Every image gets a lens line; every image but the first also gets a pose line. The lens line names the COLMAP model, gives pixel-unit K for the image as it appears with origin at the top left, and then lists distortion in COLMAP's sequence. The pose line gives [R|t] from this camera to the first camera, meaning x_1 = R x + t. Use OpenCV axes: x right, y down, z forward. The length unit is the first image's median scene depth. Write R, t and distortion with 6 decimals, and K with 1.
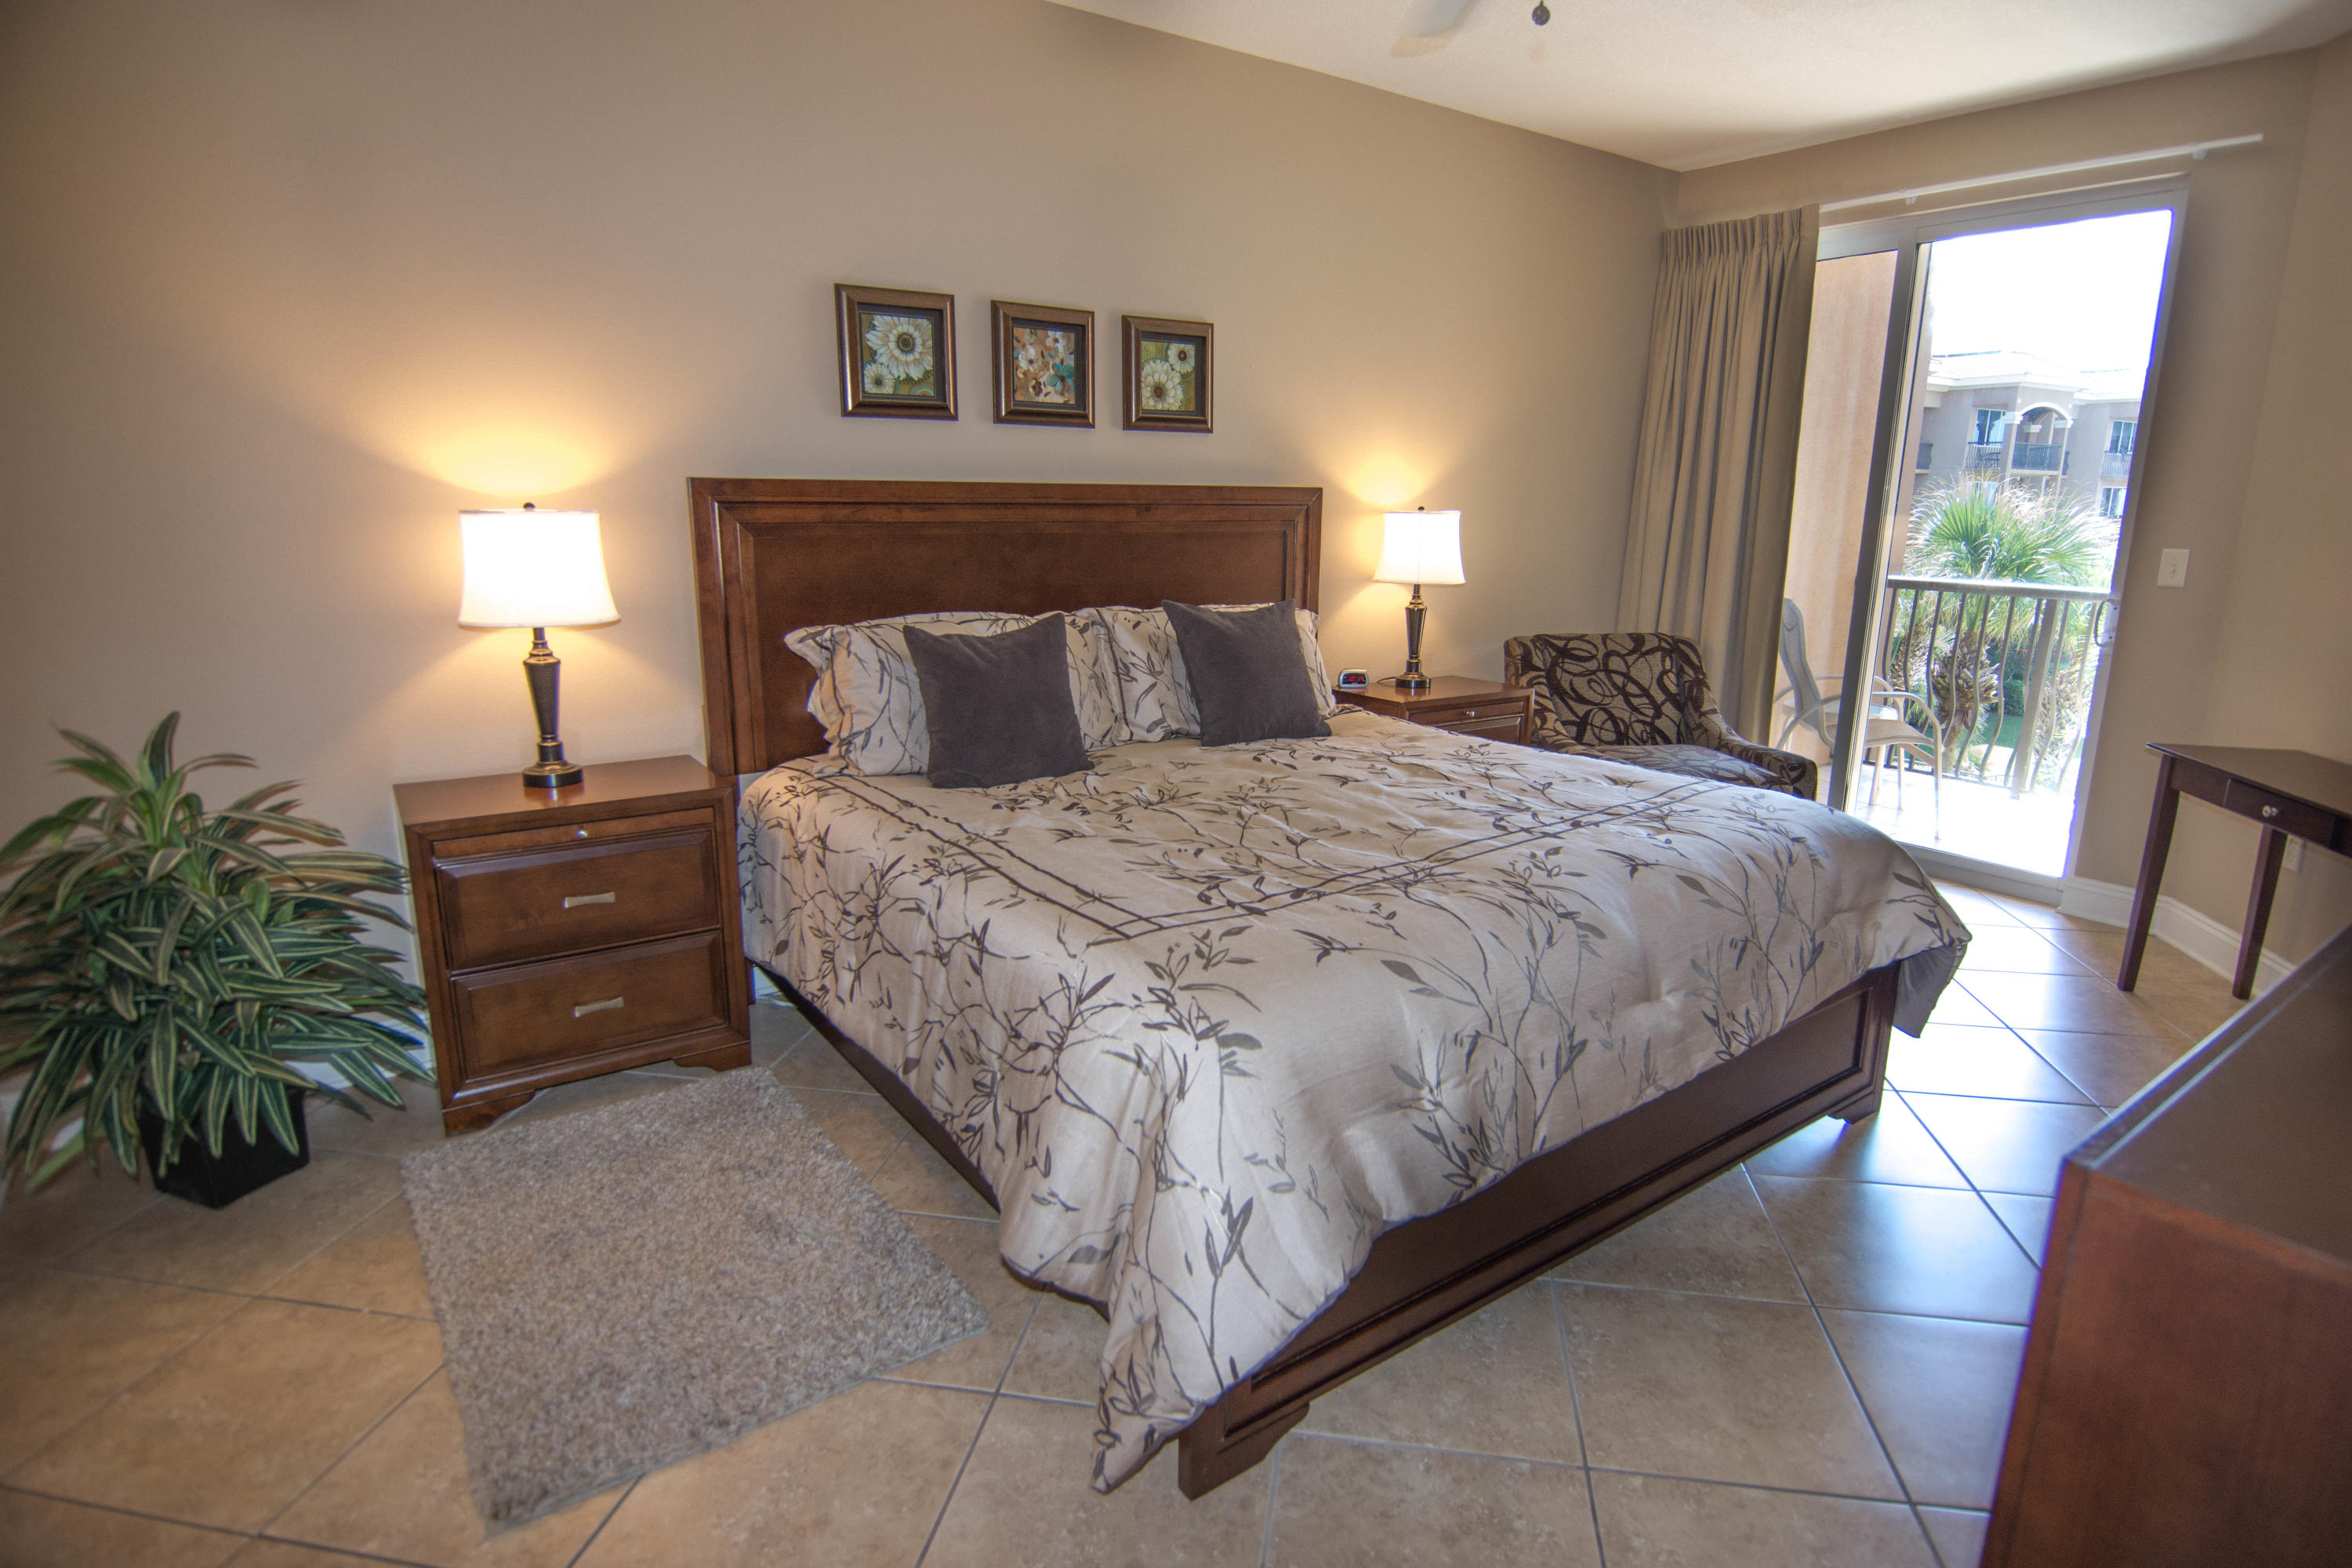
lens RADIAL K [[1225.0, 0, 1176.0], [0, 1225.0, 784.0], [0, 0, 1]] dist [-0.014243, -0.001839]
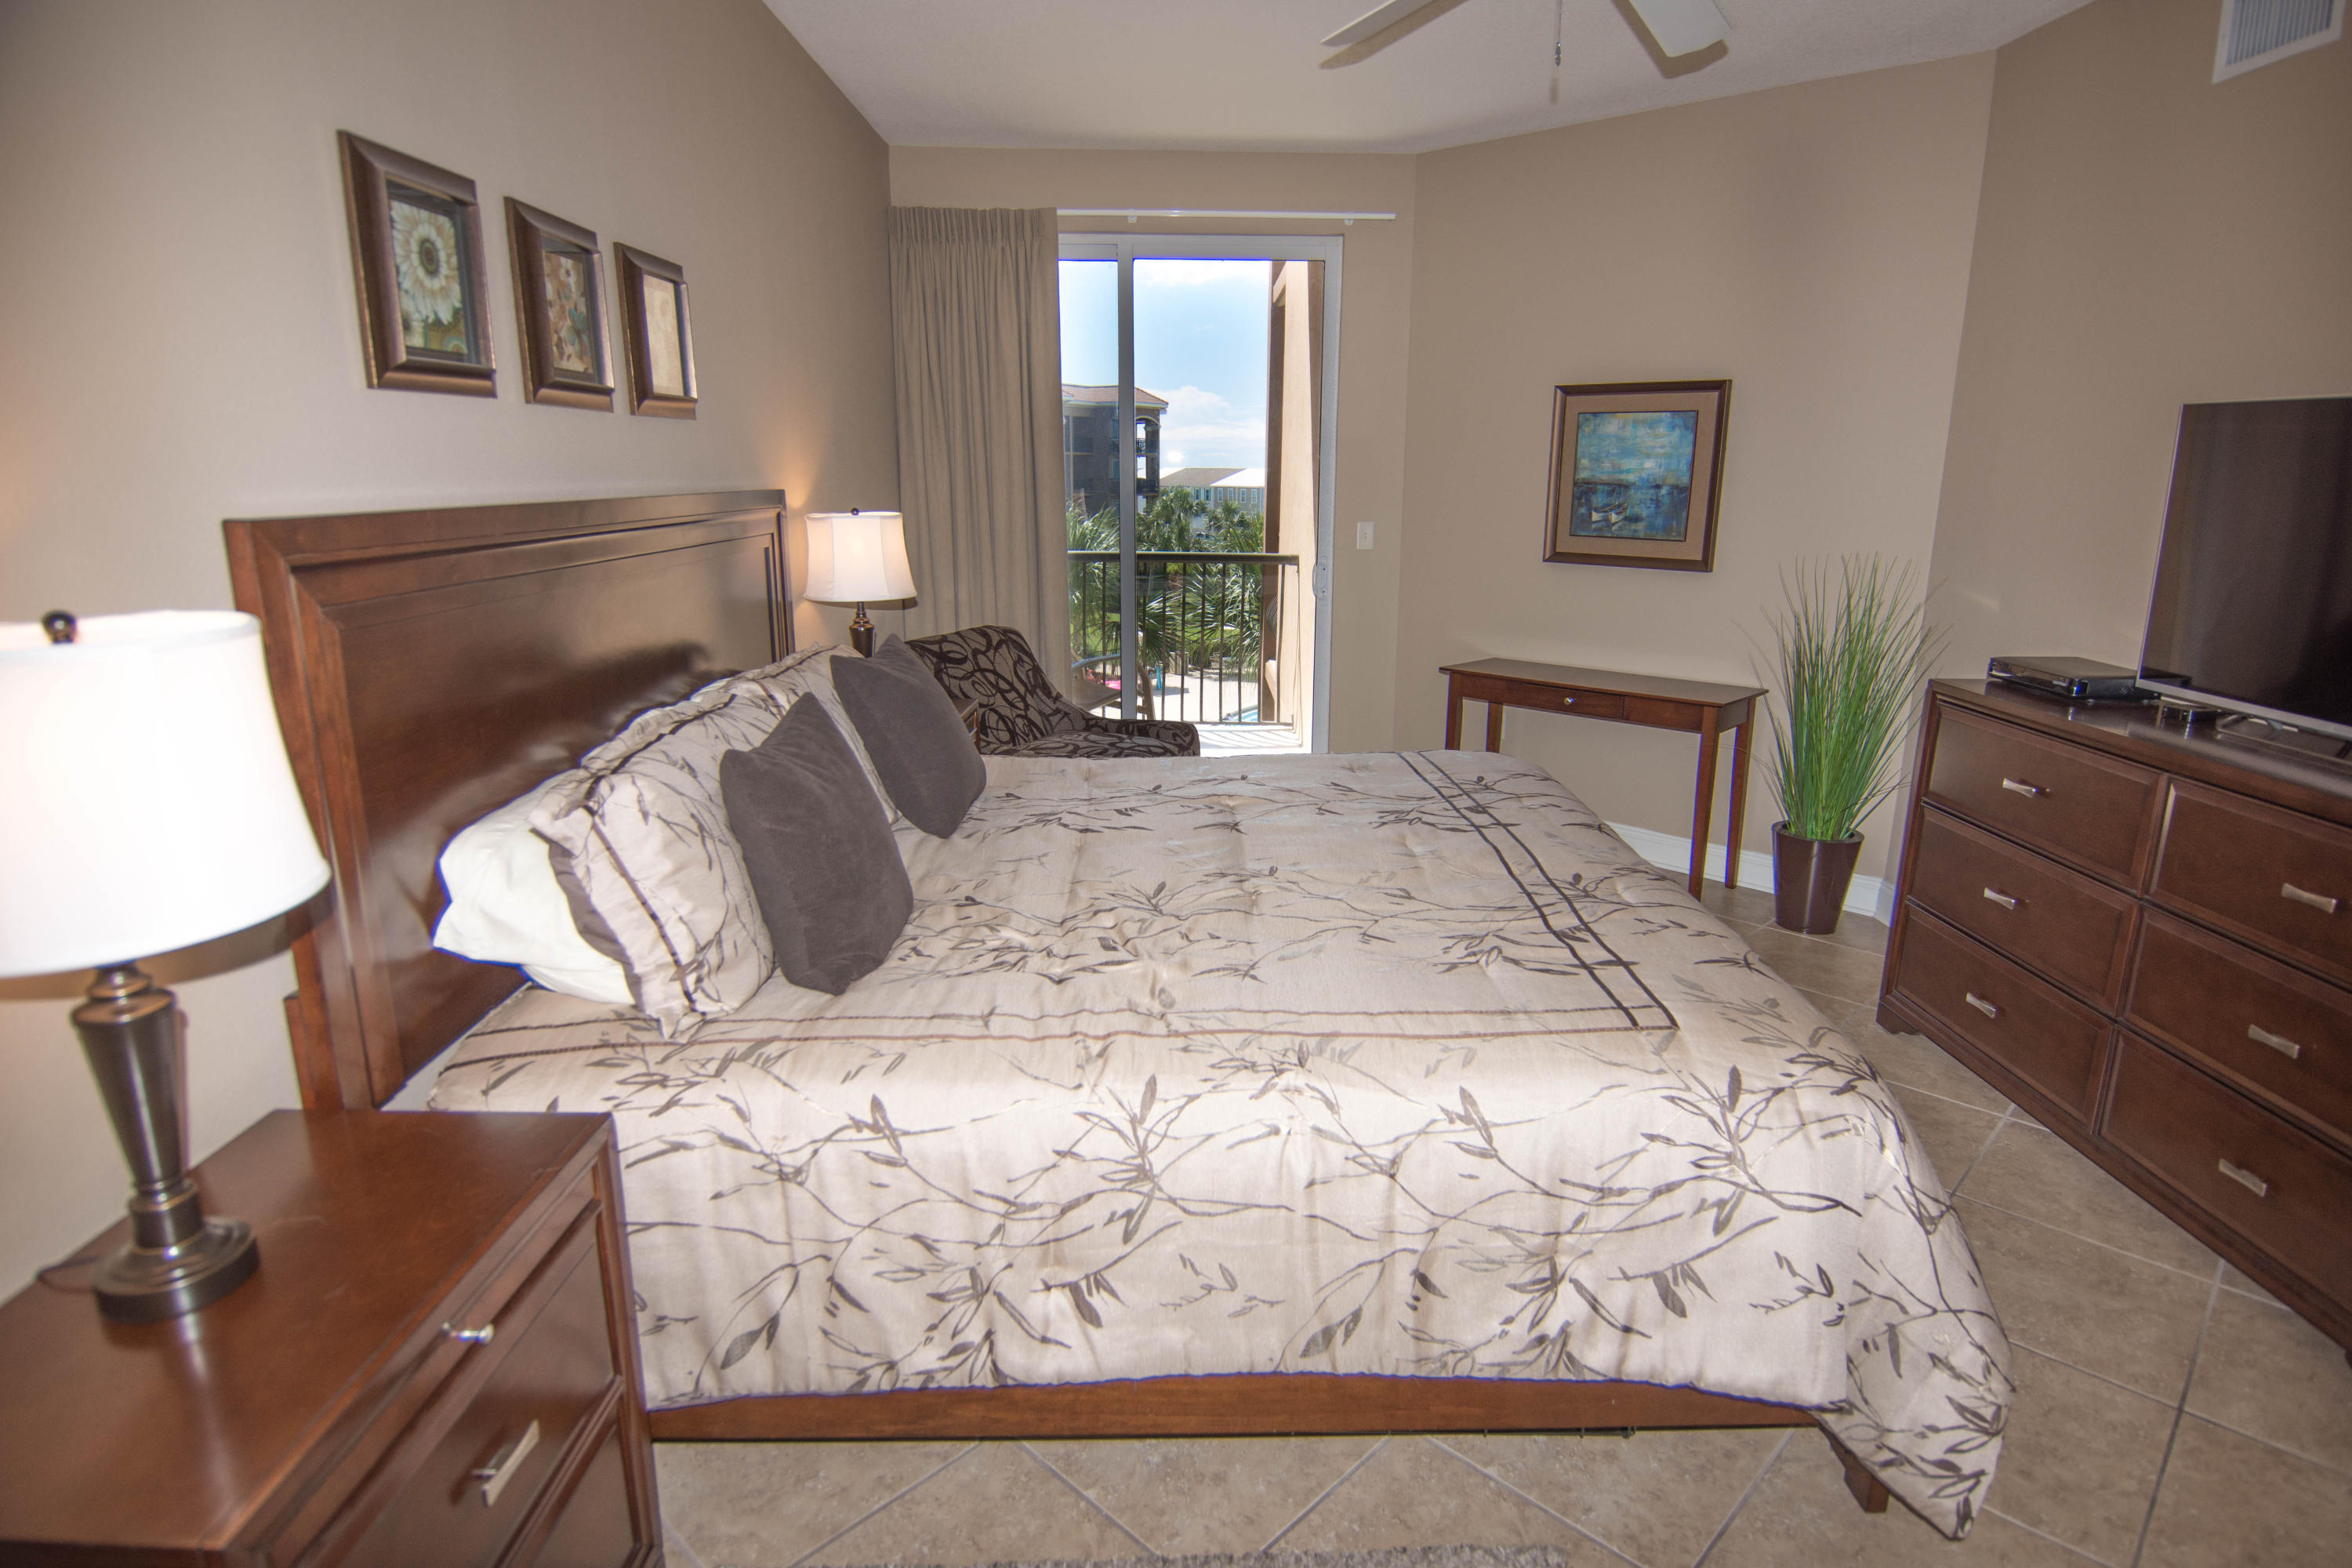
lens RADIAL K [[1277.9, 0, 1176.0], [0, 1277.9, 784.0], [0, 0, 1]] dist [-0.006129, -0.001086]
pose [[0.569822, -0.206364, 0.795435, -0.537546], [0.194348, 0.974338, 0.113553, -0.127168], [-0.798456, 0.089886, 0.595306, 0.405796]]
